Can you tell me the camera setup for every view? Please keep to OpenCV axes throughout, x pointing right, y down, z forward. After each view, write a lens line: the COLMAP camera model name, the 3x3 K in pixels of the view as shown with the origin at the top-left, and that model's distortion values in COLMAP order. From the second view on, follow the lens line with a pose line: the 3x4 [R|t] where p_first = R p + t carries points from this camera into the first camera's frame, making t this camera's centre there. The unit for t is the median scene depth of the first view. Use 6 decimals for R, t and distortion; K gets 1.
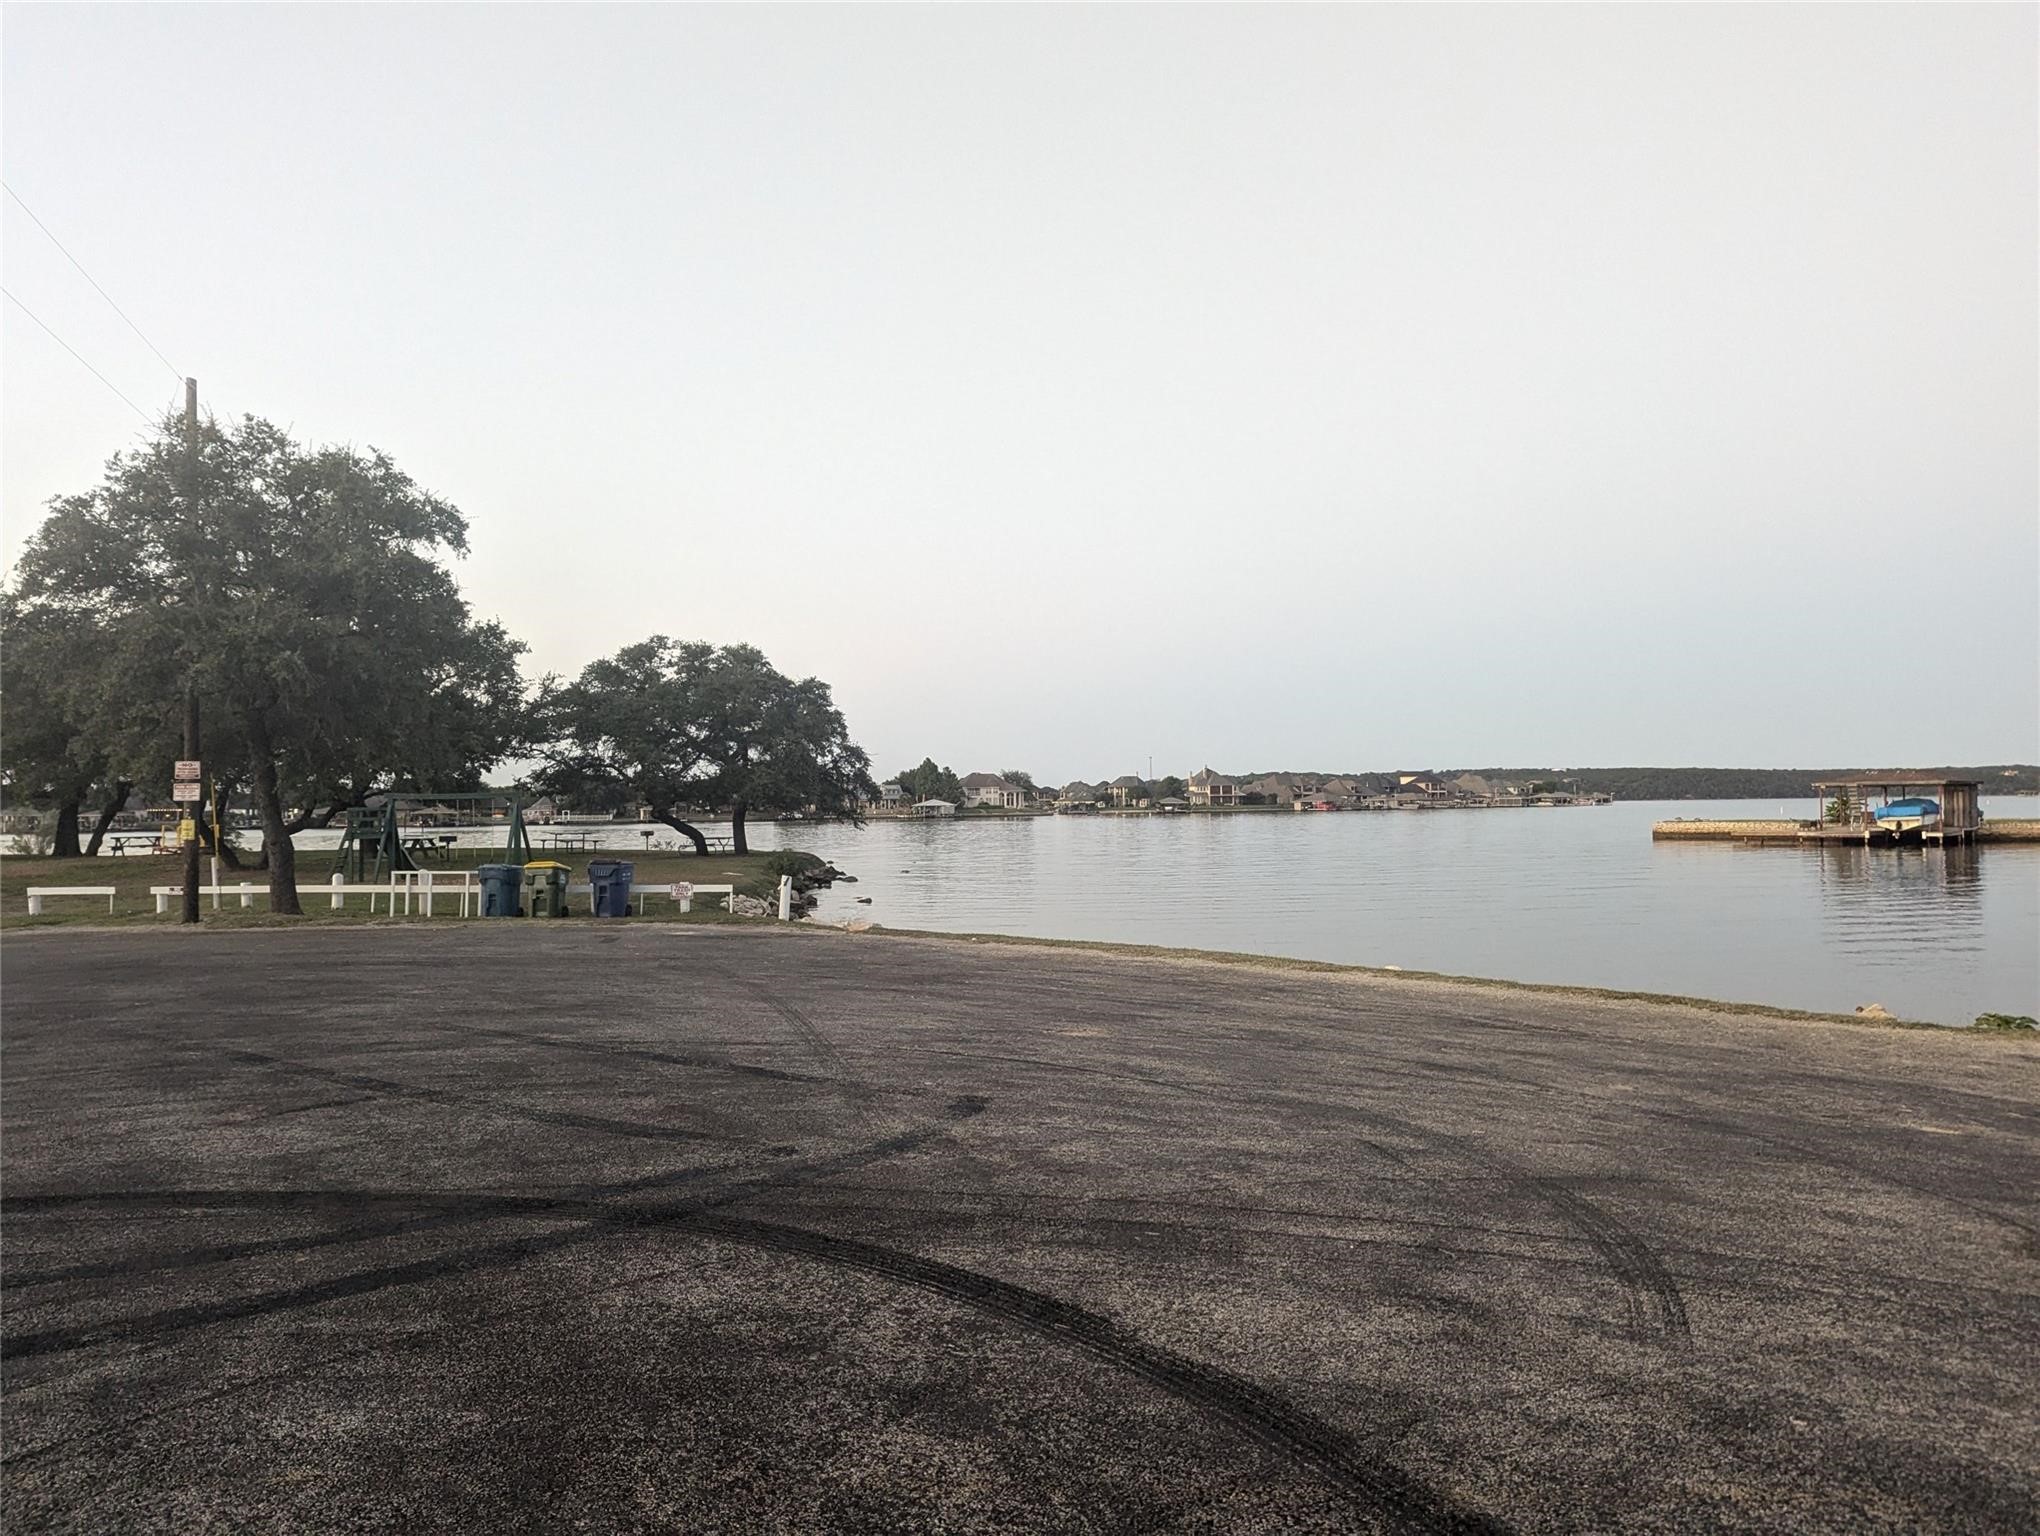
lens RADIAL K [[1413.1, 0, 1036.7], [0, 1413.1, 791.9], [0, 0, 1]] dist [0.069690, -0.079397]
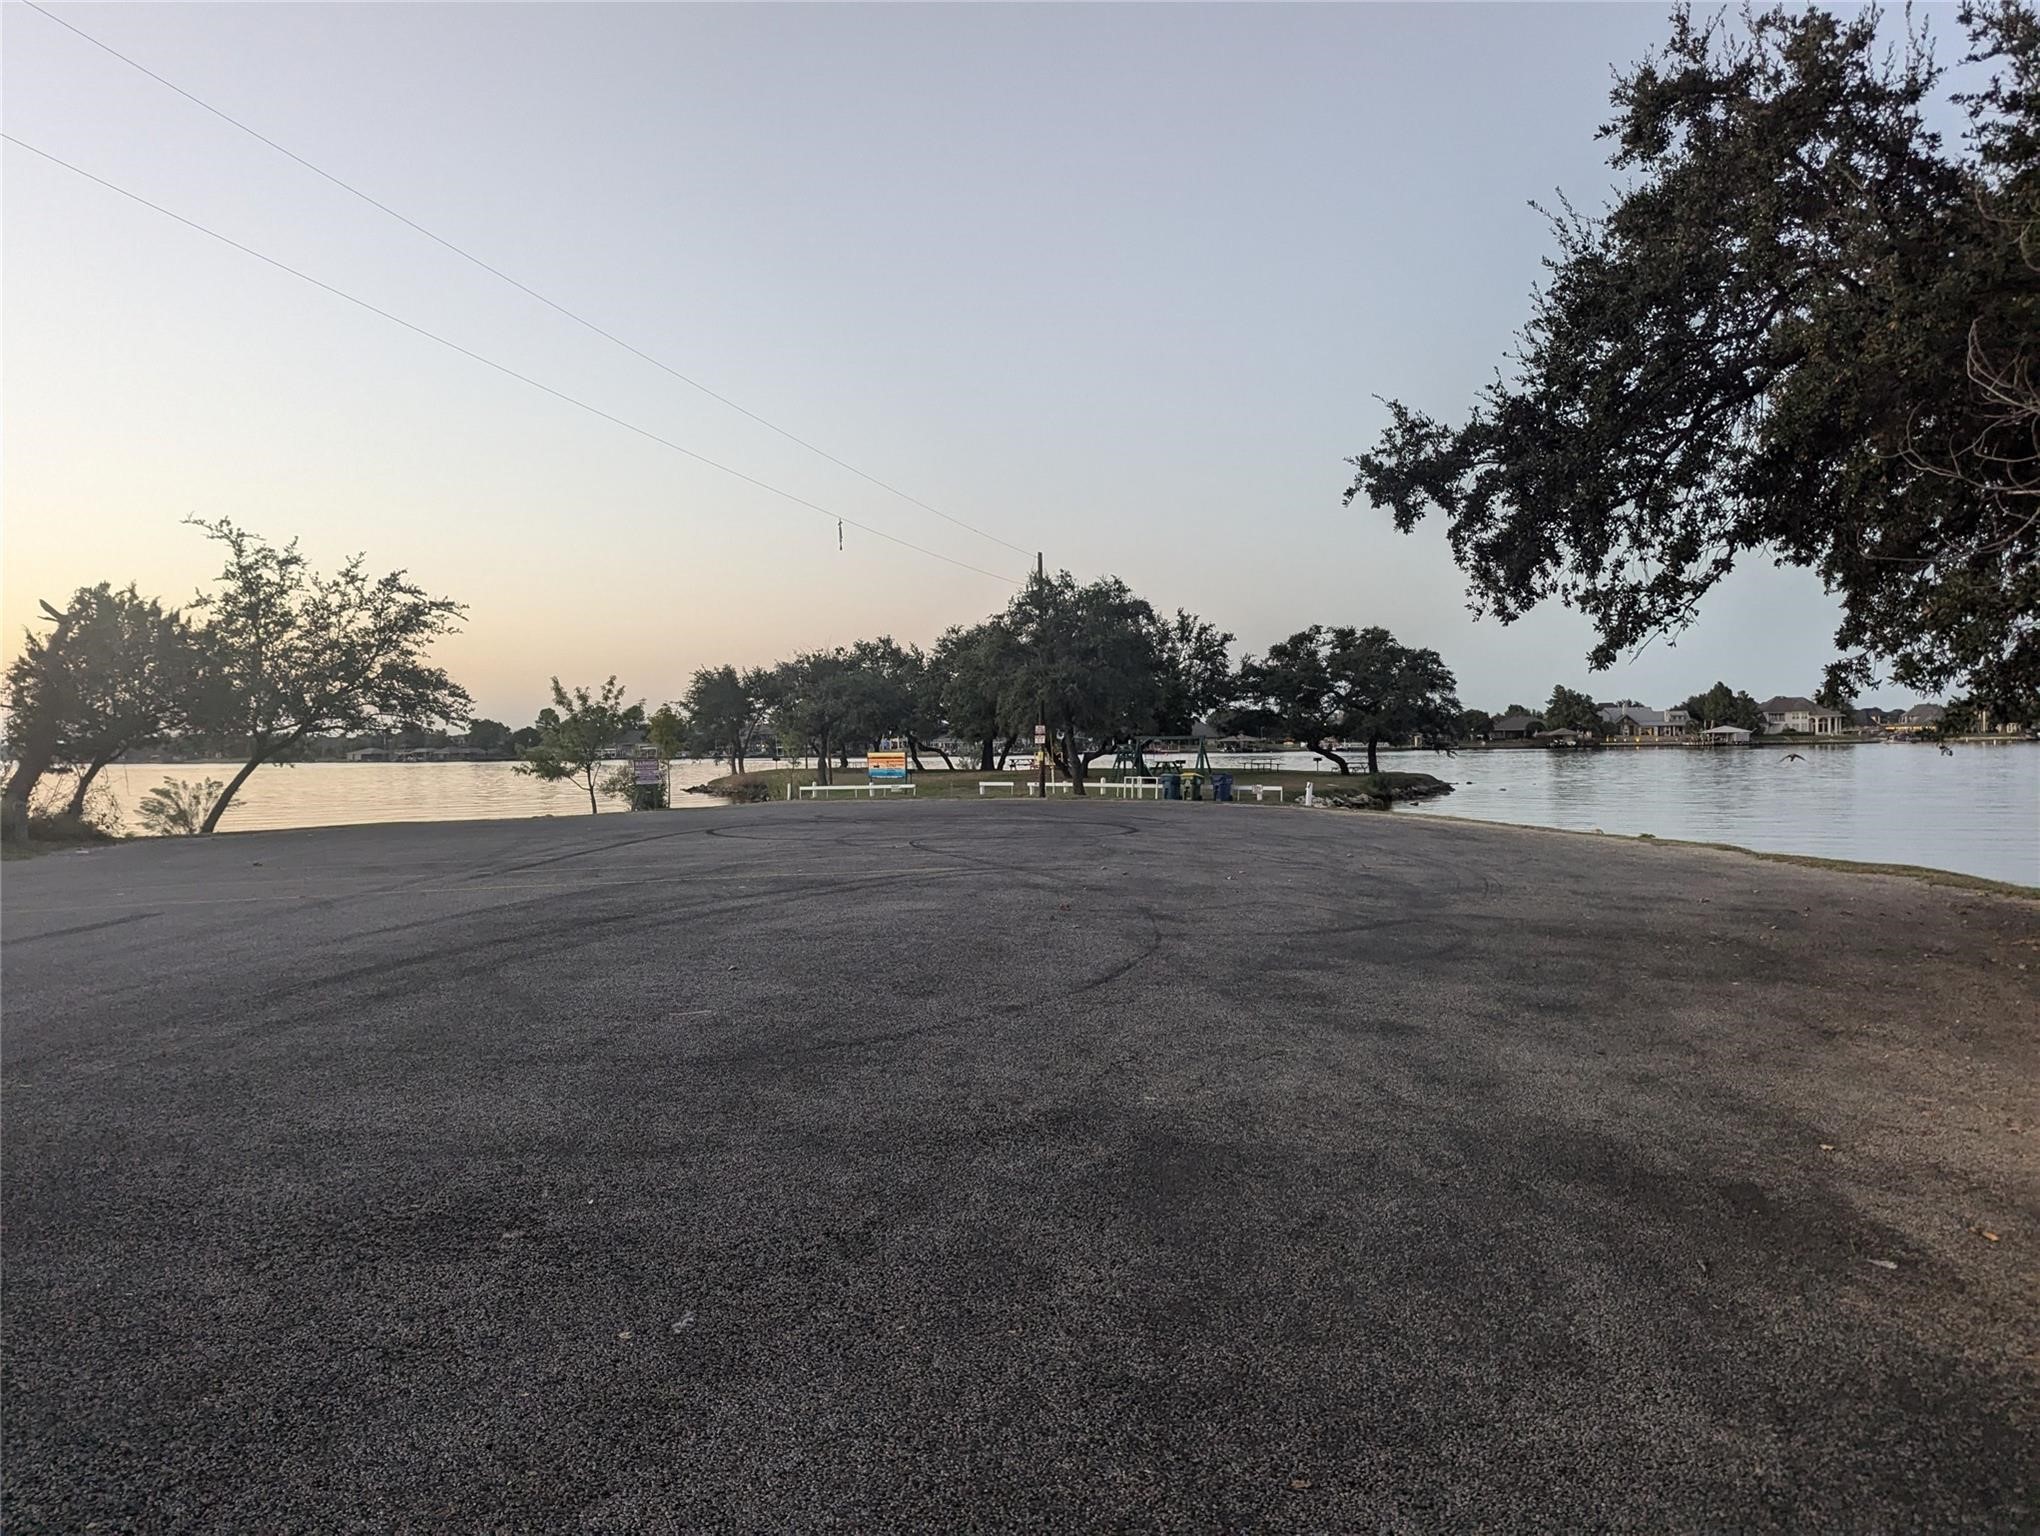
lens RADIAL K [[1413.1, 0, 1036.7], [0, 1413.1, 791.9], [0, 0, 1]] dist [0.069690, -0.079397]
pose [[0.852017, 0.019656, -0.523146, 0.260444], [0.007599, 0.998725, 0.049901, -0.012976], [0.523460, -0.046492, 0.850781, -0.412031]]
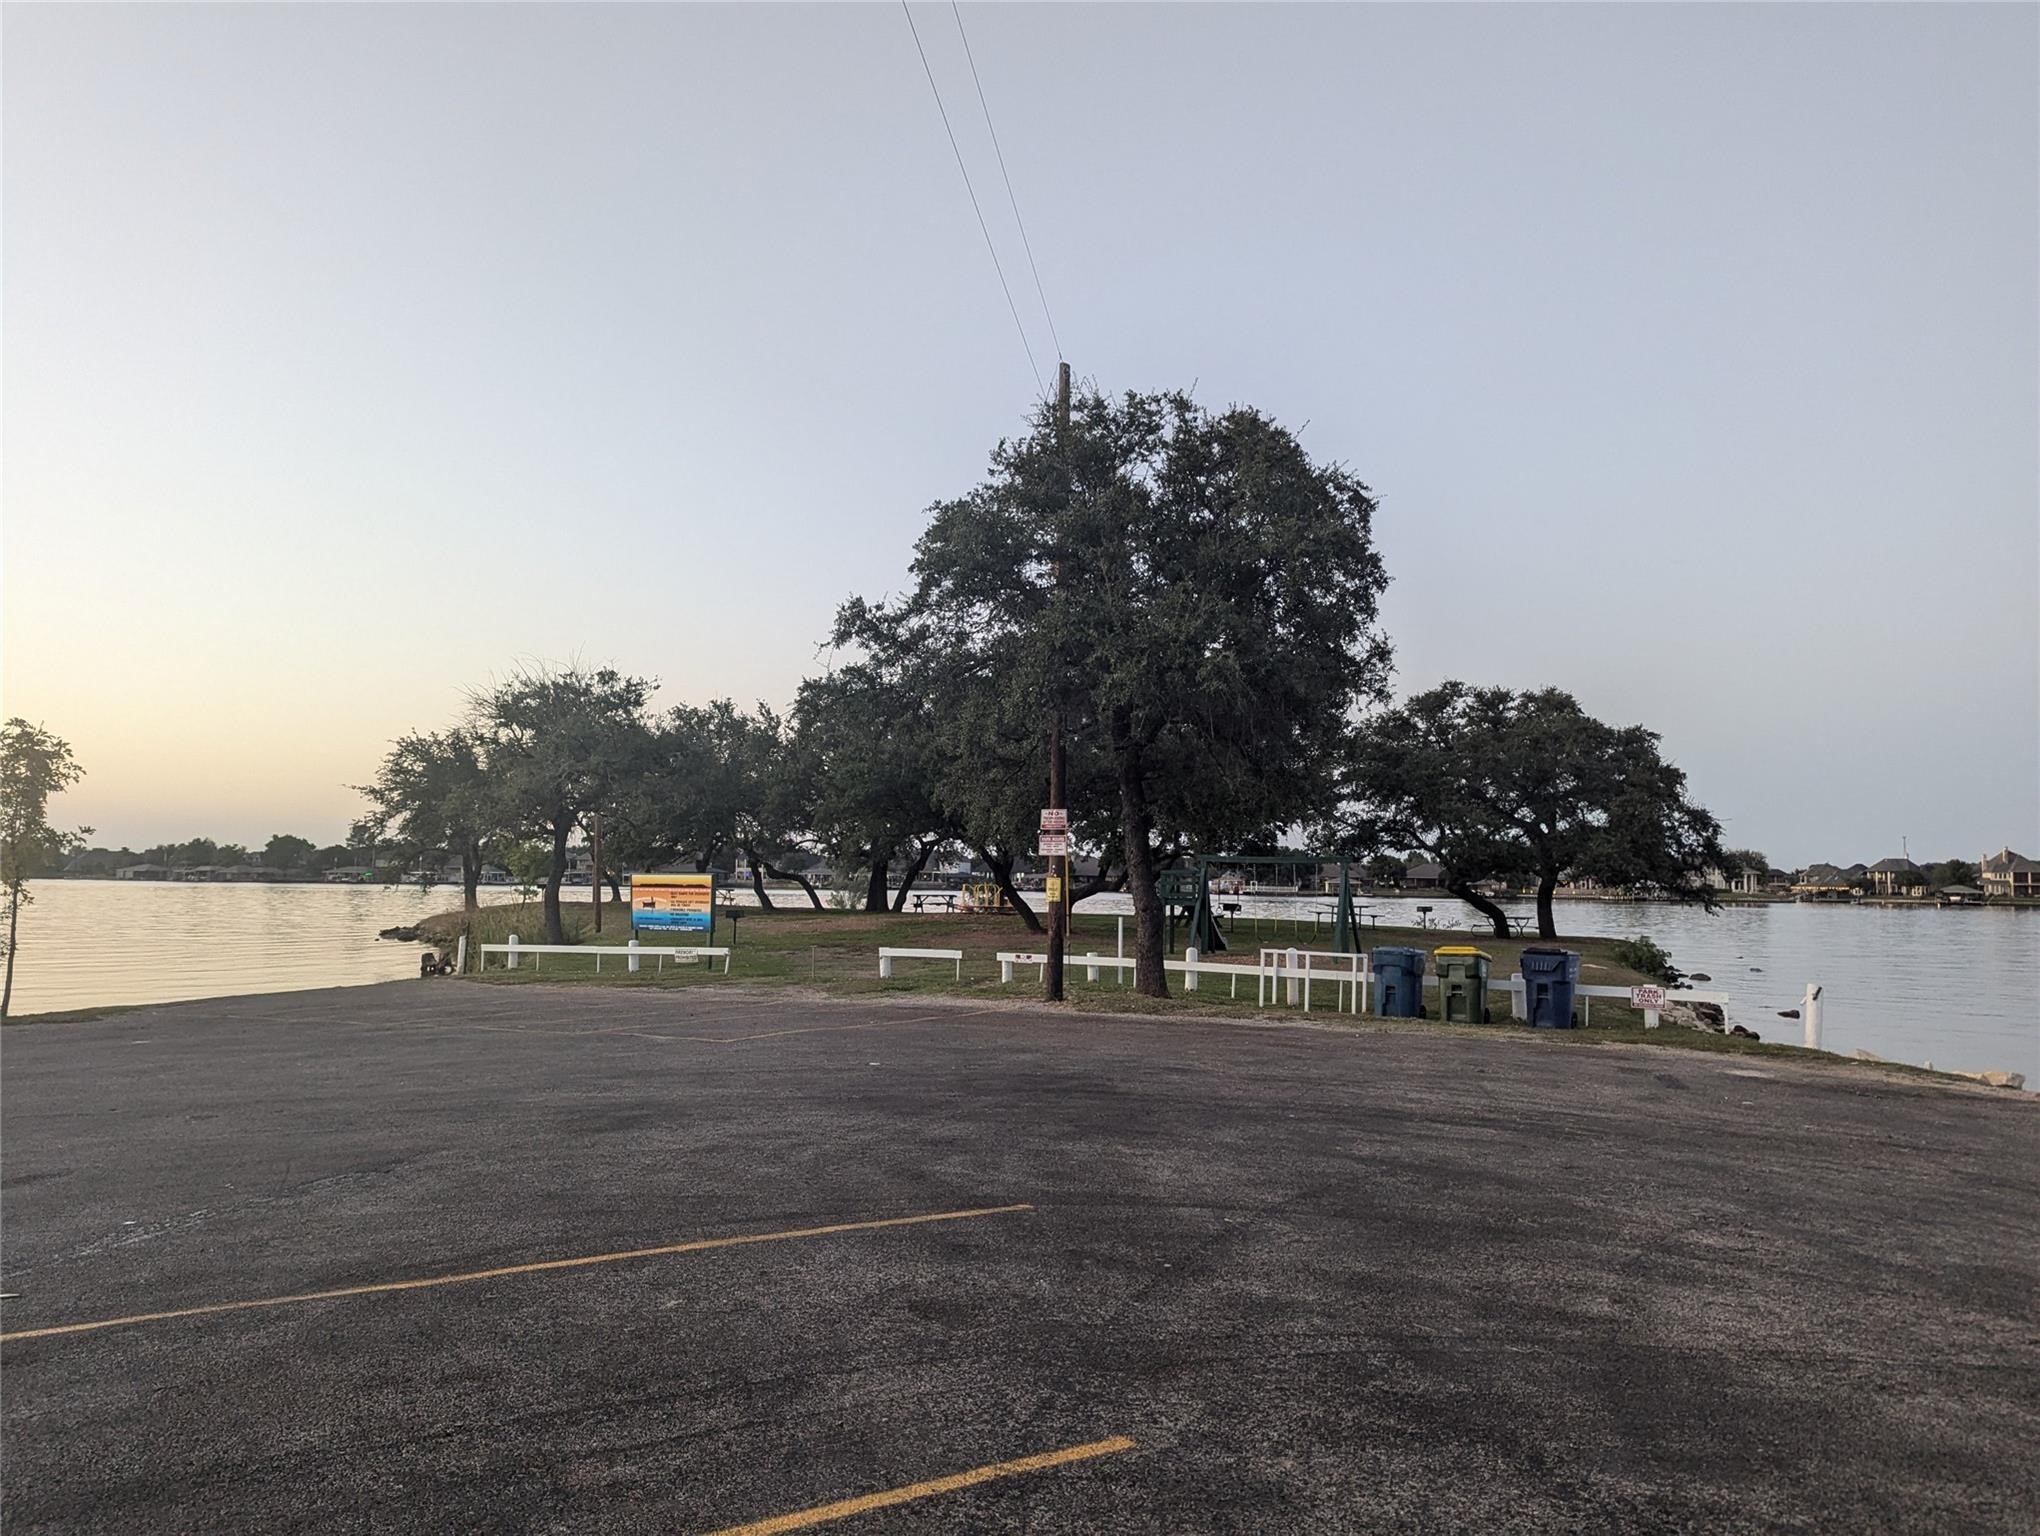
lens RADIAL K [[1413.1, 0, 1036.7], [0, 1413.1, 791.9], [0, 0, 1]] dist [0.069690, -0.079397]
pose [[0.895009, -0.002821, -0.446040, -0.106233], [-0.020618, 0.998650, -0.047687, 0.004049], [0.445572, 0.051876, 0.893742, 0.115277]]
